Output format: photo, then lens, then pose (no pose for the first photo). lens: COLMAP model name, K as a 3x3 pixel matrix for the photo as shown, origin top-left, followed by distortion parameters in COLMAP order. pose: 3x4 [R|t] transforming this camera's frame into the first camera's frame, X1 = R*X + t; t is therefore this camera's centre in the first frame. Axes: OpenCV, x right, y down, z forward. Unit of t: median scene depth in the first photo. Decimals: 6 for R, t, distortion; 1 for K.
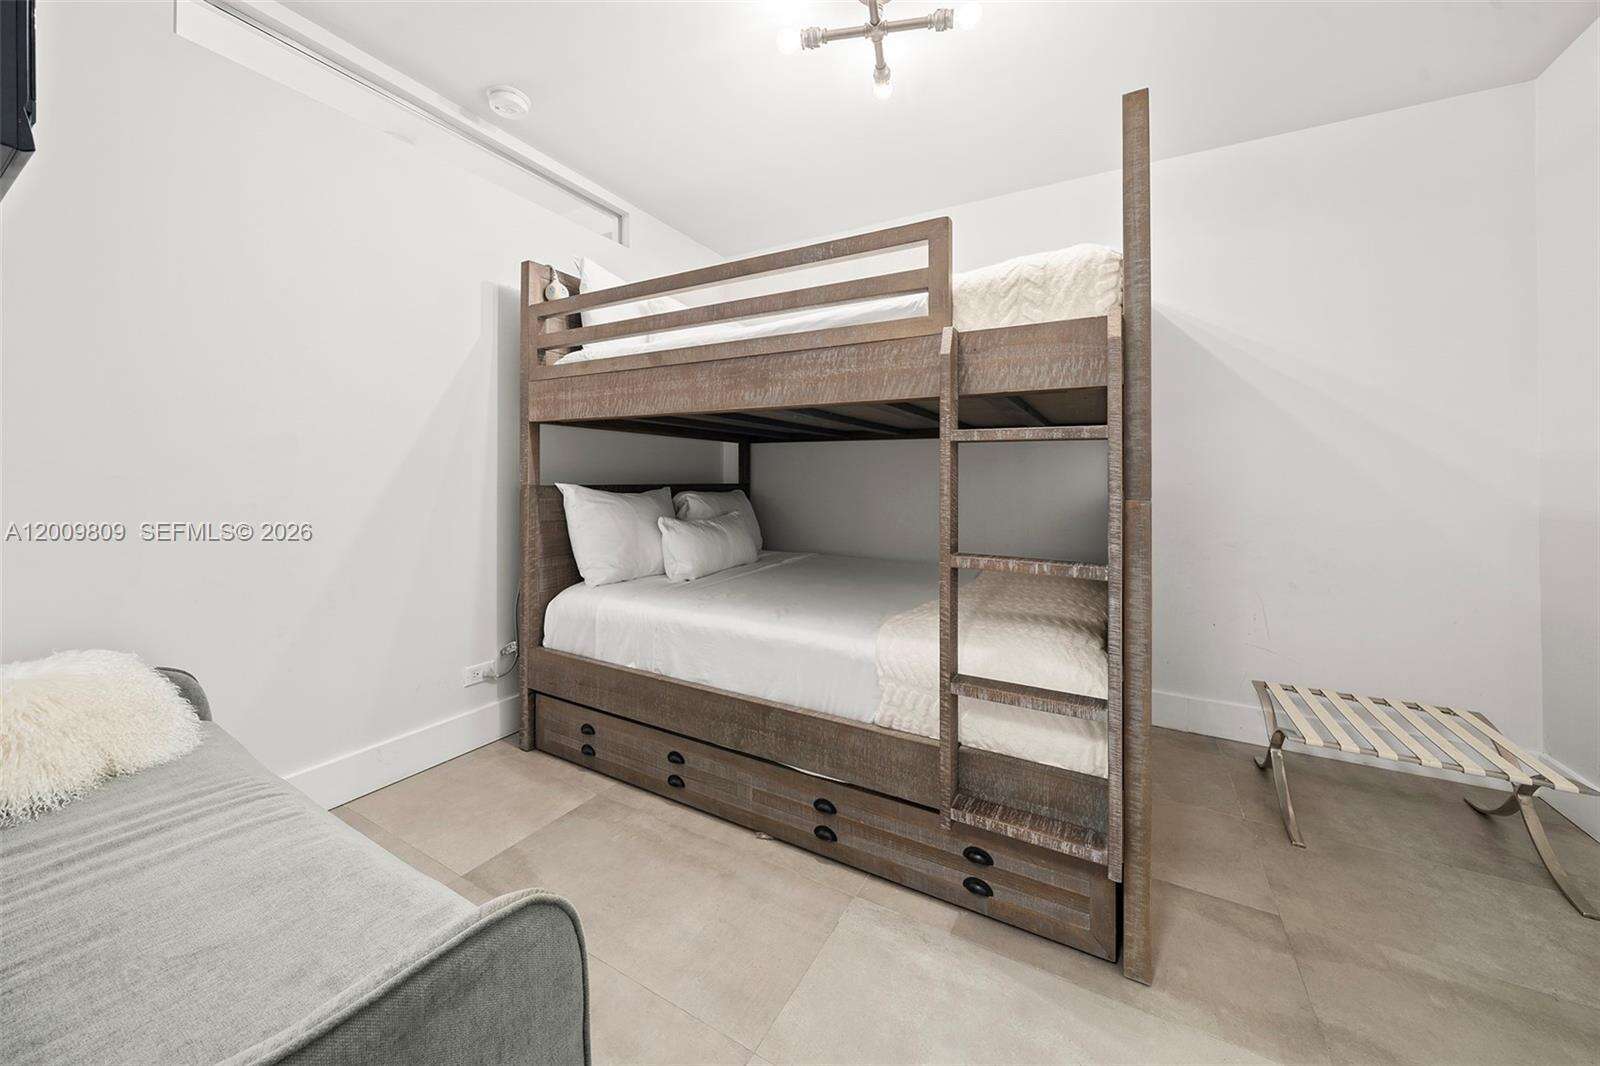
lens RADIAL K [[581.3, 0, 791.5], [0, 581.3, 472.2], [0, 0, 1]] dist [-0.000389, -0.000035]
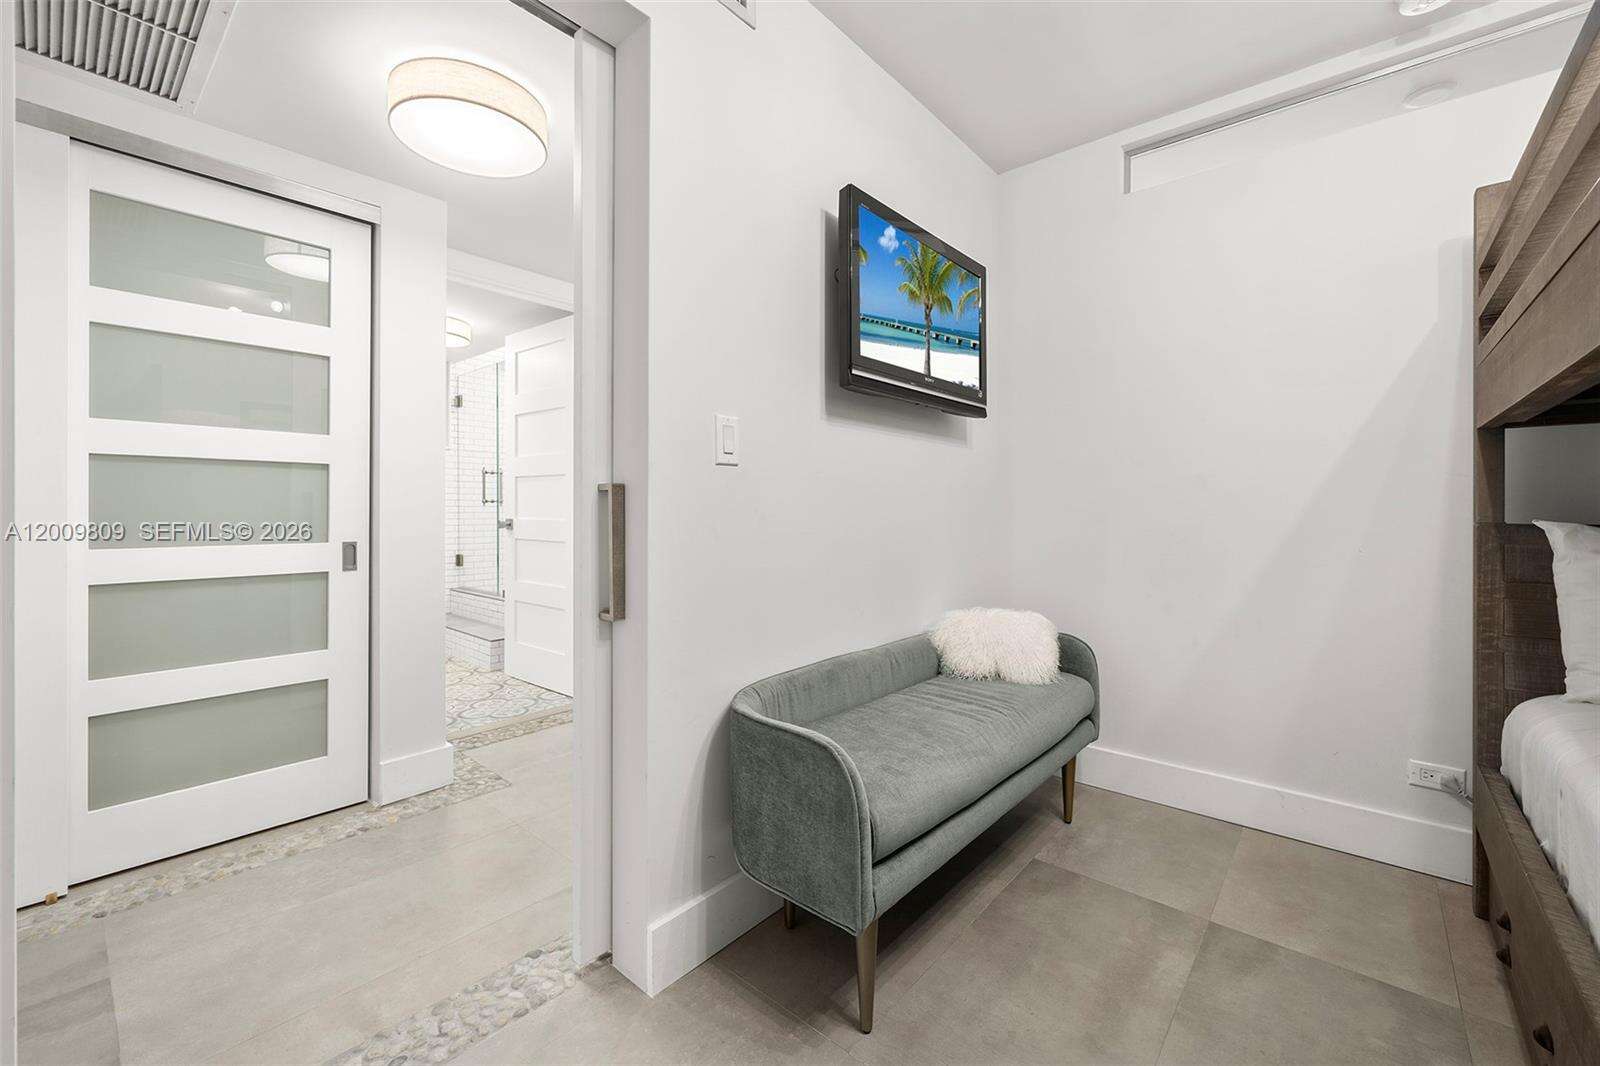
lens RADIAL K [[646.6, 0, 799.9], [0, 646.6, 510.9], [0, 0, 1]] dist [-0.000219, -0.000423]
pose [[-0.193312, -0.005074, -0.981124, 0.484360], [0.008239, 0.999943, -0.006794, 0.007429], [0.981103, -0.009397, -0.193259, 0.415947]]
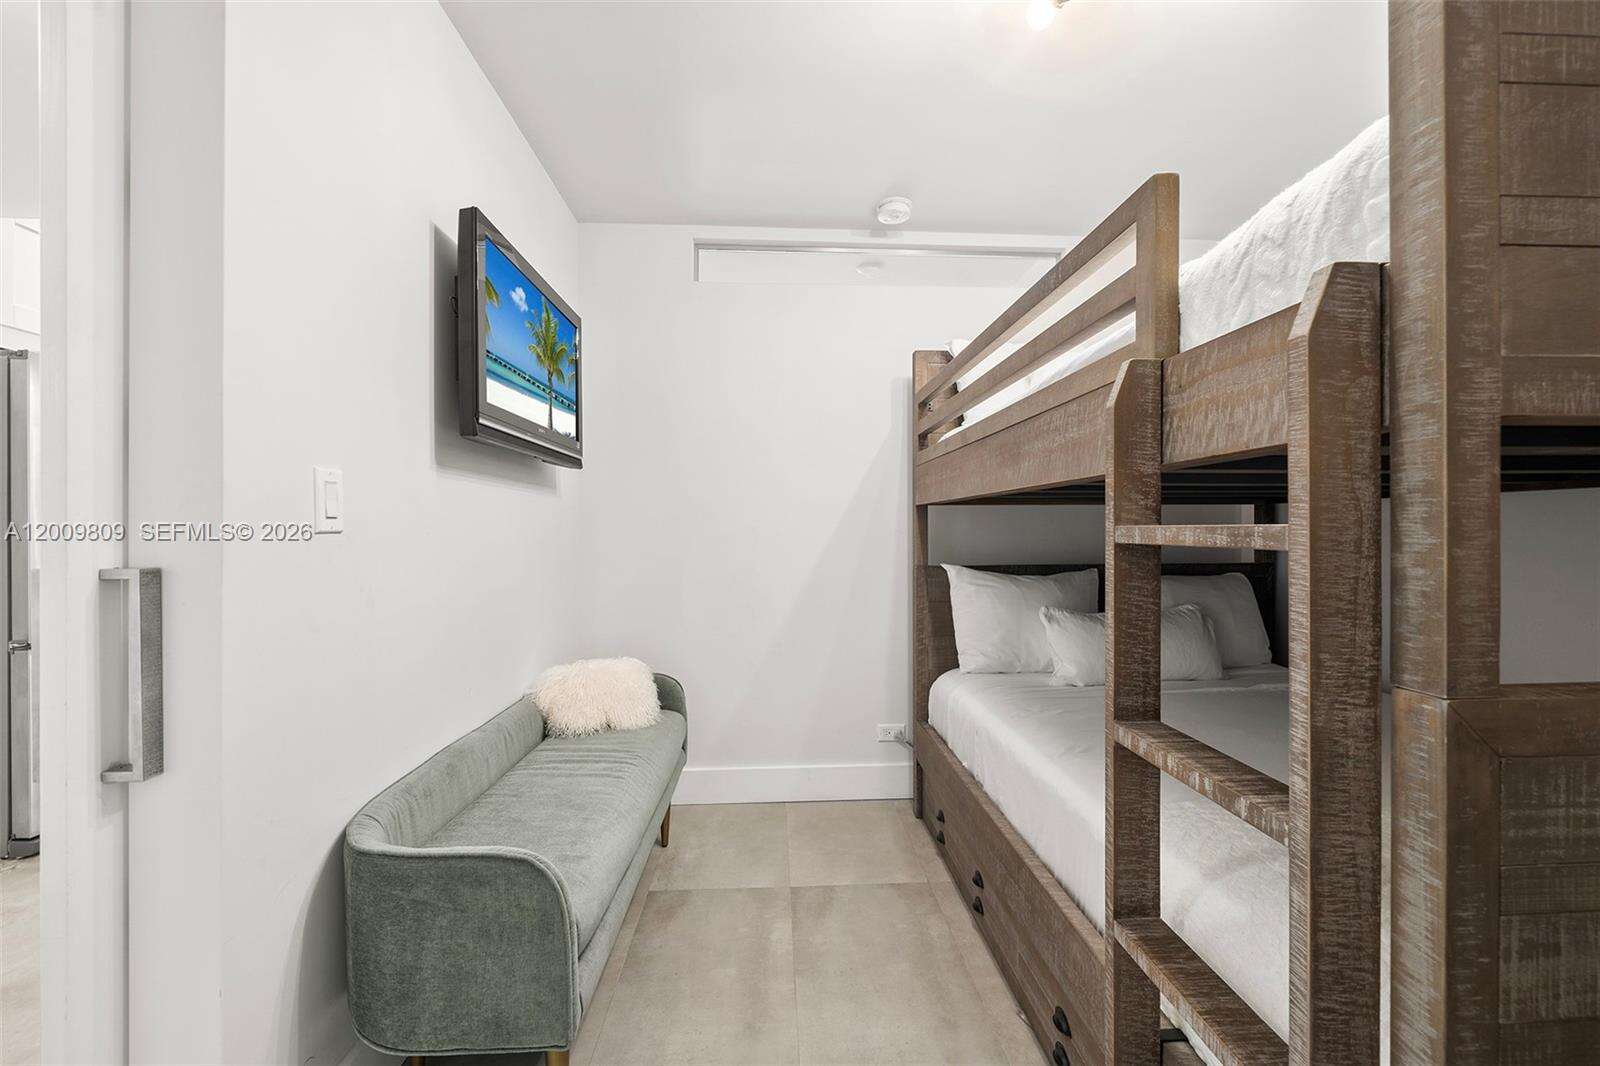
lens RADIAL K [[644.7, 0, 800.0], [0, 644.7, 533.0], [0, 0, 1]] dist [-0.000301, 0.000017]
pose [[0.535253, -0.005878, -0.844671, 0.466991], [0.017503, 0.999838, 0.004134, -0.049908], [0.844510, -0.016997, 0.535269, 0.225136]]
